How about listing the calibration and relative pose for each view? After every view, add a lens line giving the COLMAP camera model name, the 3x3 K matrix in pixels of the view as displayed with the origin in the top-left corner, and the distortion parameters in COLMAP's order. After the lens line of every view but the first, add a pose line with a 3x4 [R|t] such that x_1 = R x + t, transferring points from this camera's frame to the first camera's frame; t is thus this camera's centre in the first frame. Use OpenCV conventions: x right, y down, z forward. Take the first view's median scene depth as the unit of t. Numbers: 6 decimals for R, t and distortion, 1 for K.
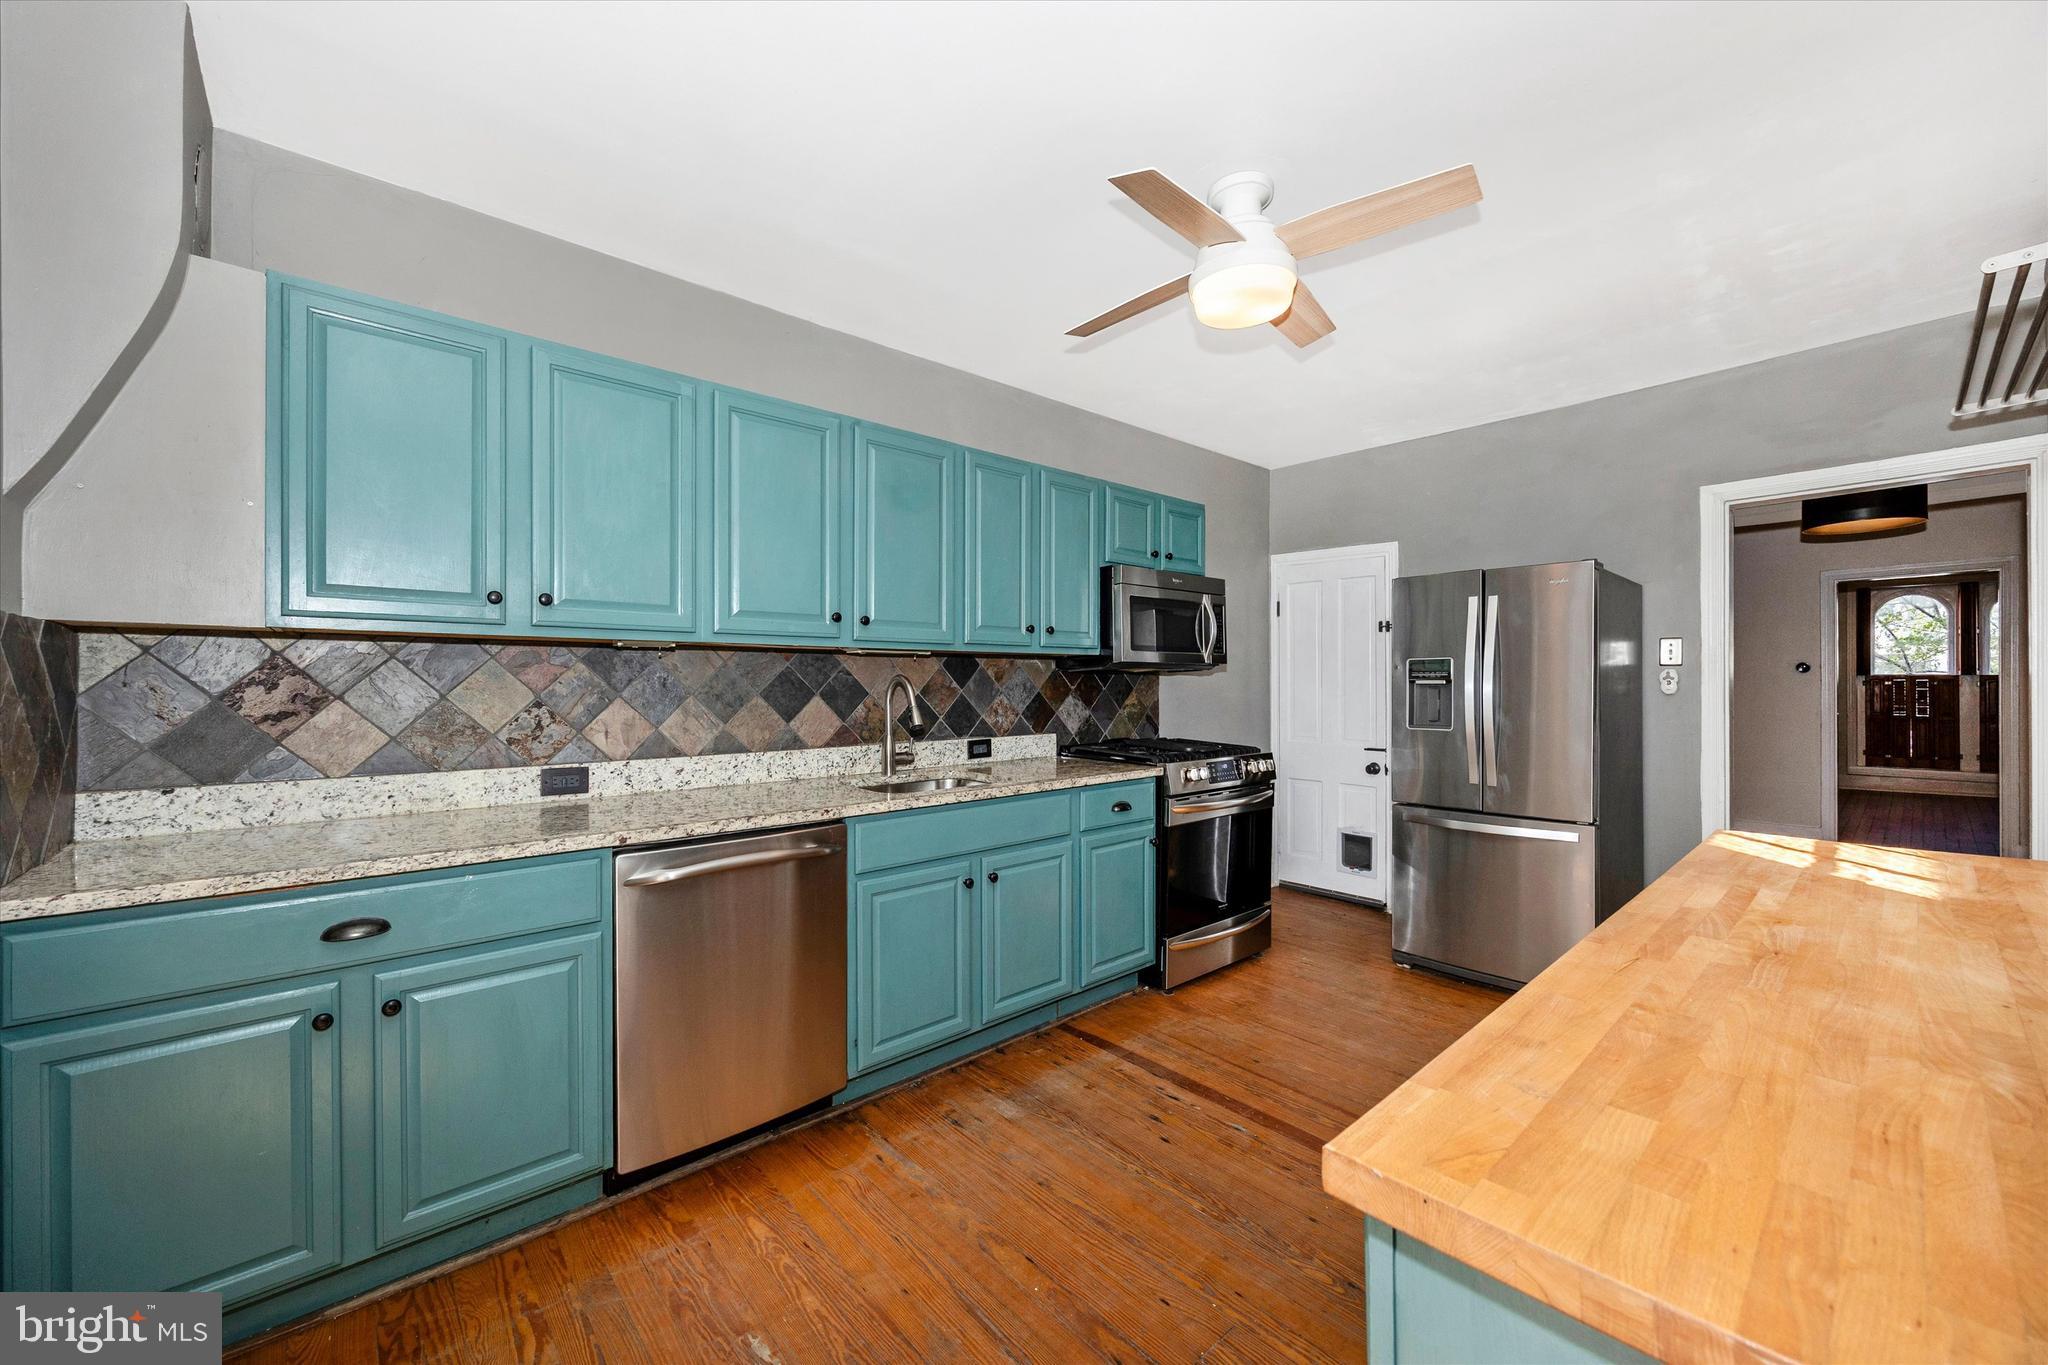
lens RADIAL K [[766.1, 0, 1055.0], [0, 766.1, 683.7], [0, 0, 1]] dist [-0.011926, -0.000005]
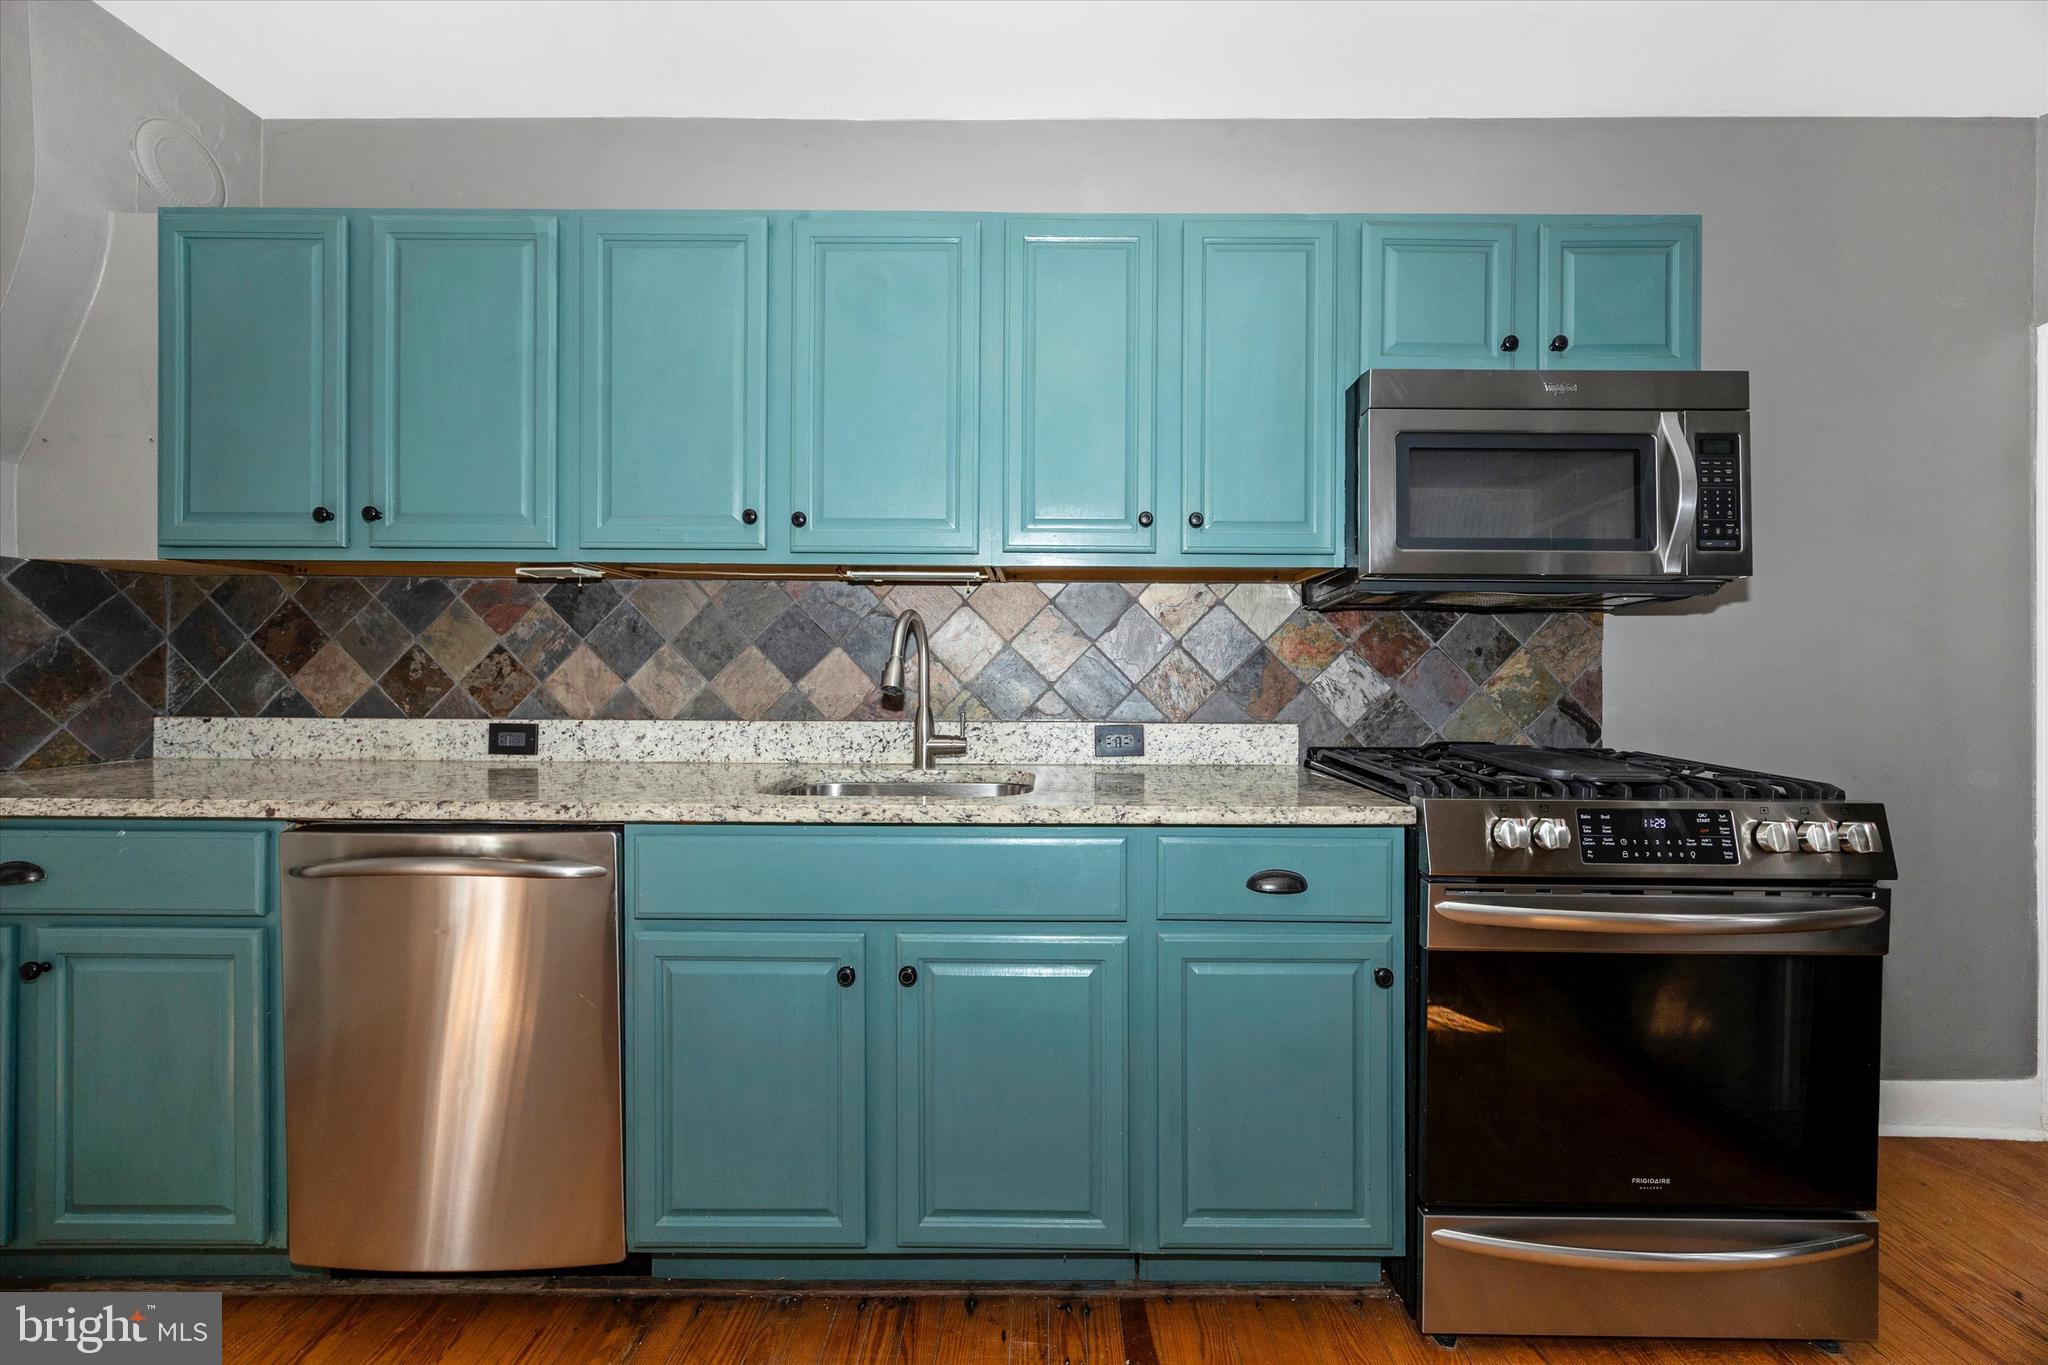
lens RADIAL K [[788.4, 0, 1035.6], [0, 788.4, 678.3], [0, 0, 1]] dist [-0.000025, -0.000048]
pose [[0.737833, 0.004266, -0.674970, 0.333592], [-0.008019, 0.999965, -0.002446, 0.048643], [0.674936, 0.007217, 0.737841, 0.632397]]
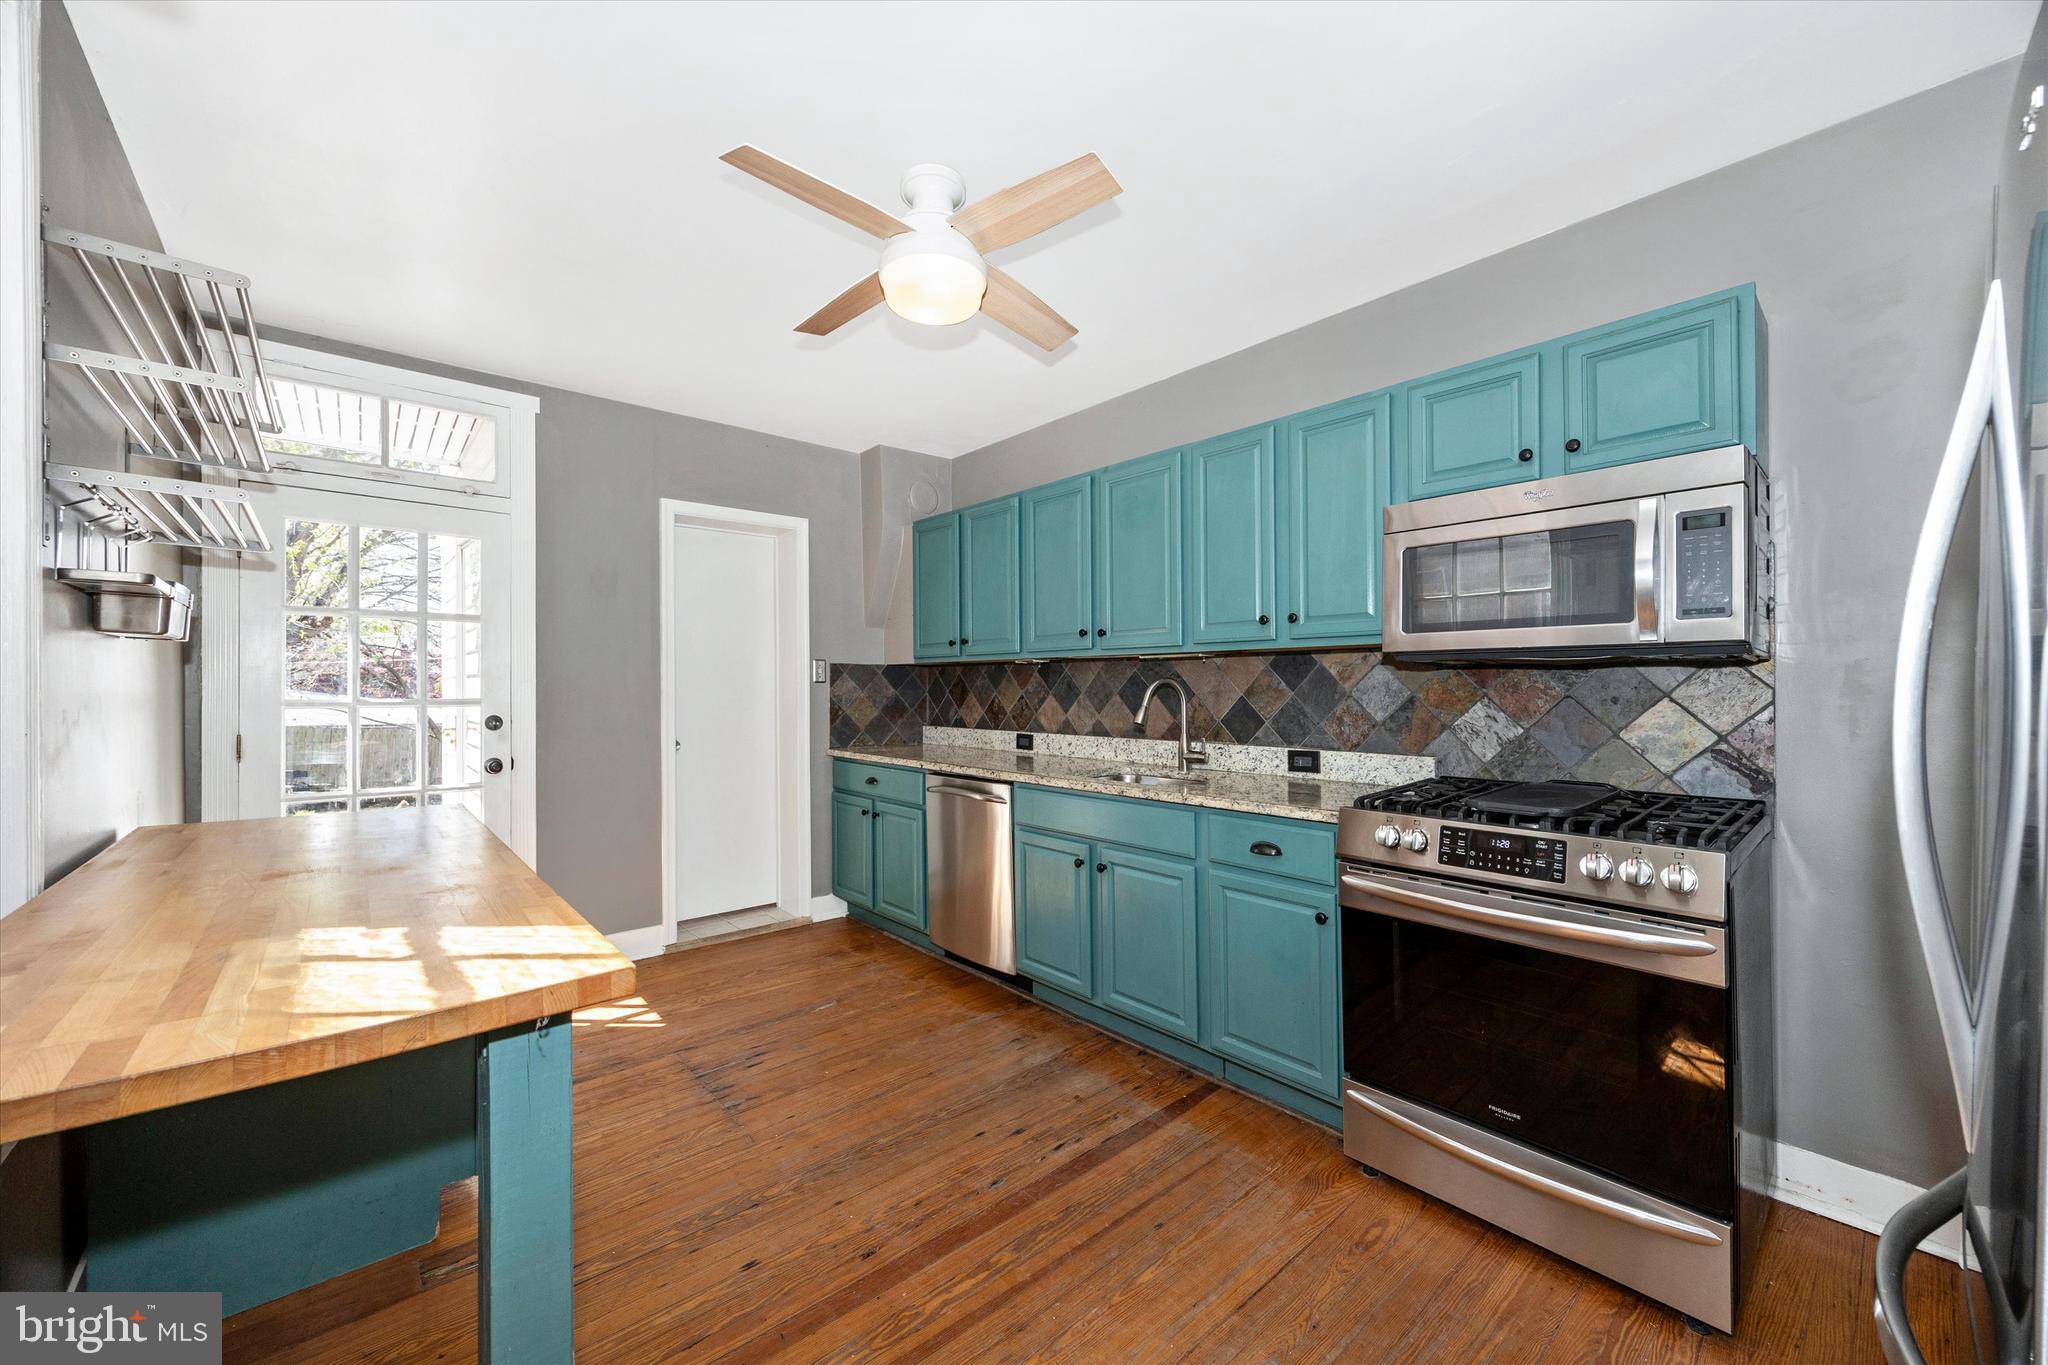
lens RADIAL K [[788.4, 0, 1035.6], [0, 788.4, 678.3], [0, 0, 1]] dist [-0.000025, -0.000048]
pose [[-0.006469, -0.007340, -0.999952, 0.982220], [0.003424, 0.999967, -0.007362, -0.002622], [0.999973, -0.003471, -0.006444, 0.884014]]
